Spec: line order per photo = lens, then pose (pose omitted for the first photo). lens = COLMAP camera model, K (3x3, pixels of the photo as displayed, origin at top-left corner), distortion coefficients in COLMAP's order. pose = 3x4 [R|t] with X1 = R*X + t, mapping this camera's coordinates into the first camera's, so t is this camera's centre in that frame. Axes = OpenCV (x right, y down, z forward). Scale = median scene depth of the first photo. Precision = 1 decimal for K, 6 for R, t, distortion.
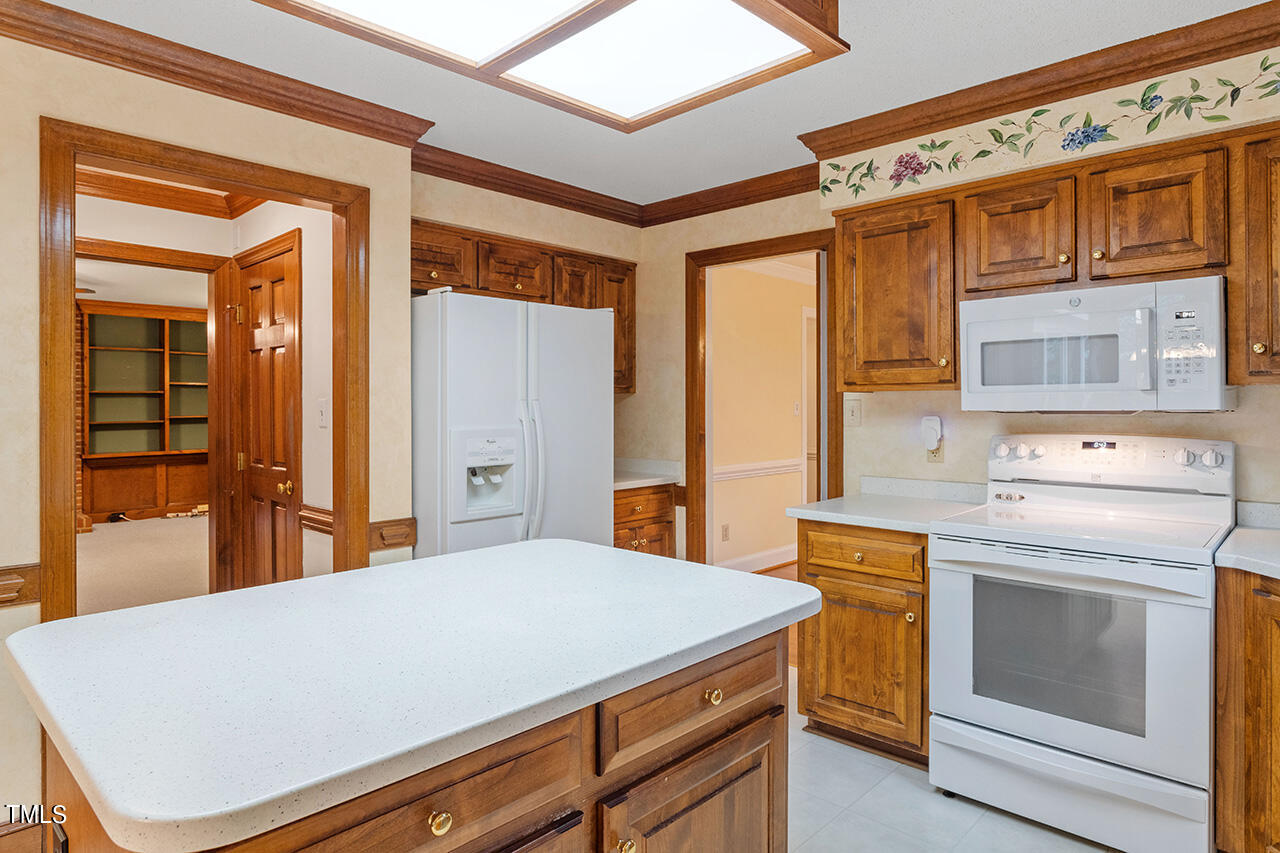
lens RADIAL K [[737.6, 0, 640.6], [0, 737.6, 410.4], [0, 0, 1]] dist [-0.002148, -0.000536]
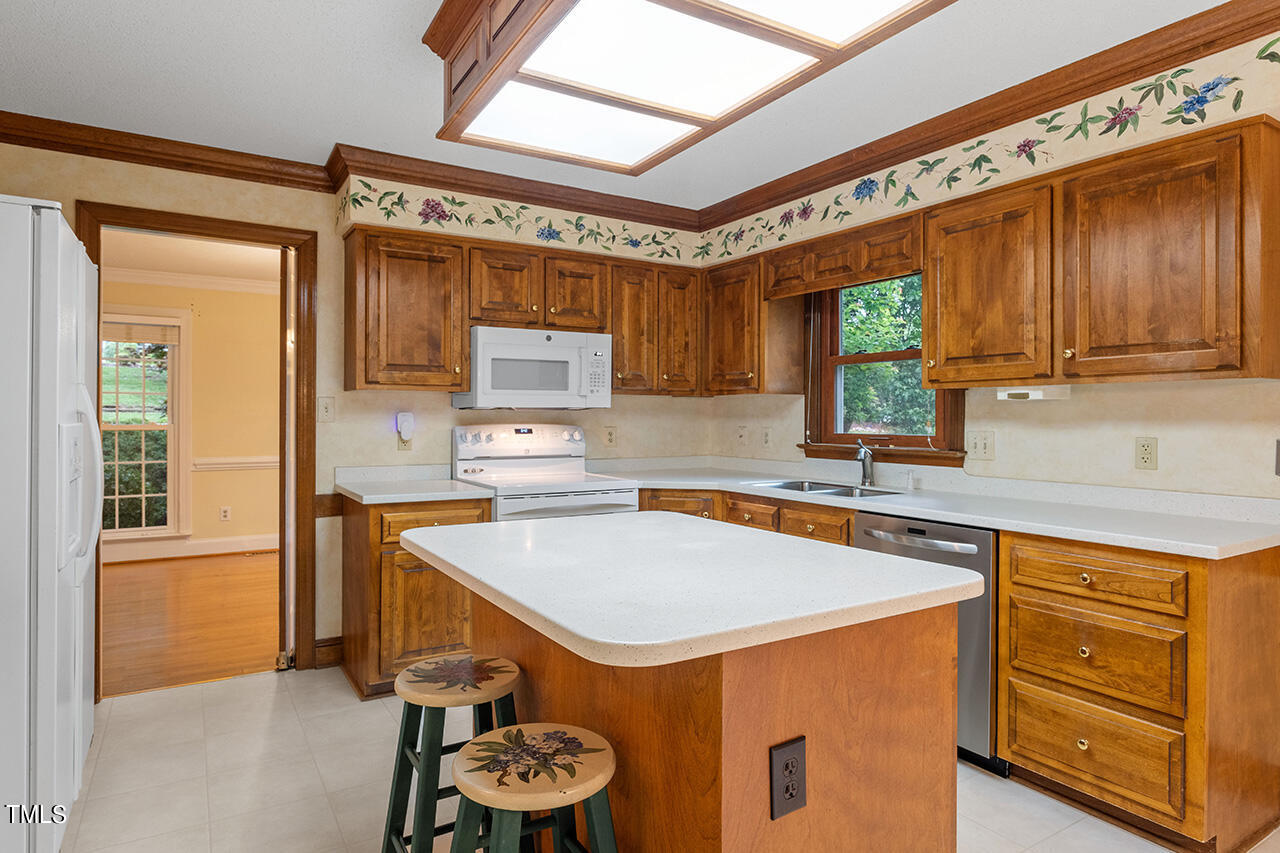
lens RADIAL K [[740.6, 0, 645.4], [0, 740.6, 425.6], [0, 0, 1]] dist [-0.004437, -0.000991]
pose [[0.259103, -0.009266, 0.965805, -0.784677], [0.001710, 0.999957, 0.009135, 0.022010], [-0.965848, -0.000715, 0.259107, 0.348304]]
